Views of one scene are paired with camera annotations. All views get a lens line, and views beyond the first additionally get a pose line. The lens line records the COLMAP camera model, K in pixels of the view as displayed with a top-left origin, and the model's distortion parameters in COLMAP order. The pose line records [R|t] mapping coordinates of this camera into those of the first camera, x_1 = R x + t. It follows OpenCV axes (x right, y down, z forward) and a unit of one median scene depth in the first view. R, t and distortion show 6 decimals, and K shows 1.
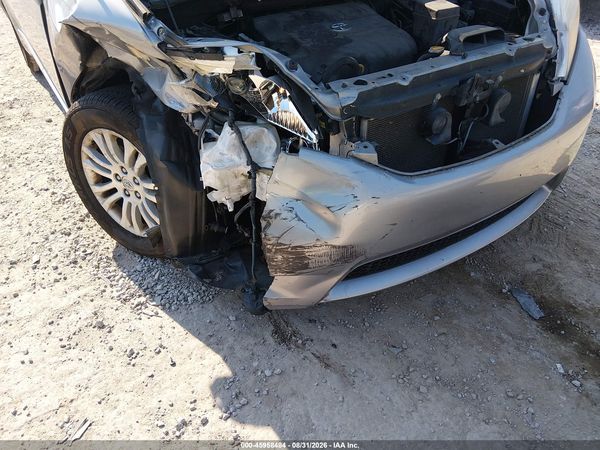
lens RADIAL K [[471.0, 0, 301.5], [0, 471.0, 222.4], [0, 0, 1]] dist [0.103421, -0.176253]
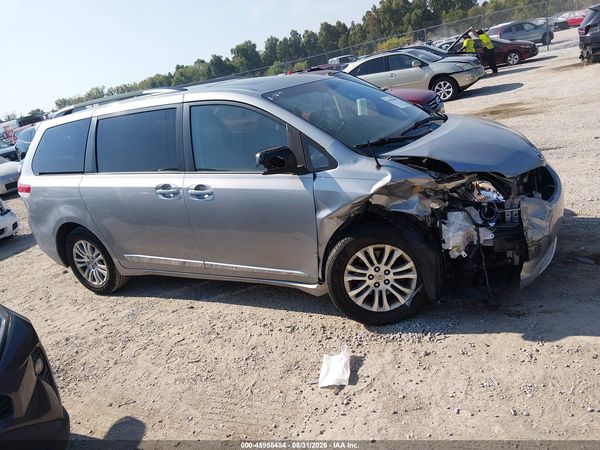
lens RADIAL K [[471.0, 0, 301.5], [0, 471.0, 222.4], [0, 0, 1]] dist [0.103421, -0.176253]
pose [[0.864841, -0.273461, 0.421033, -1.396448], [0.413227, 0.864008, -0.287634, 0.127074], [-0.285119, 0.422739, 0.860232, -0.454145]]
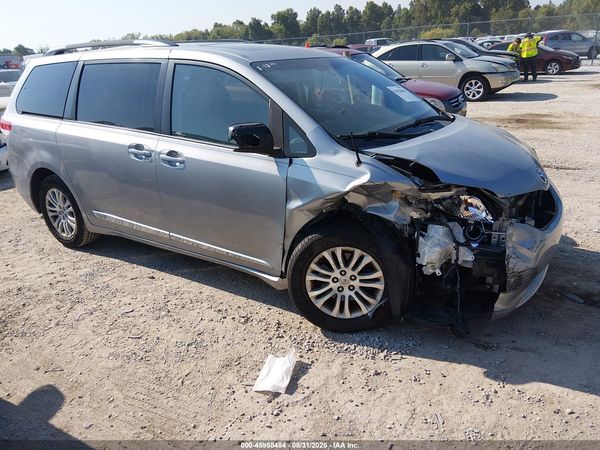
lens RADIAL K [[471.0, 0, 301.5], [0, 471.0, 222.4], [0, 0, 1]] dist [0.103421, -0.176253]
pose [[0.909596, -0.151265, 0.386980, -1.179515], [0.262639, 0.931024, -0.253408, 0.098358], [-0.321956, 0.332135, 0.886584, -0.388638]]
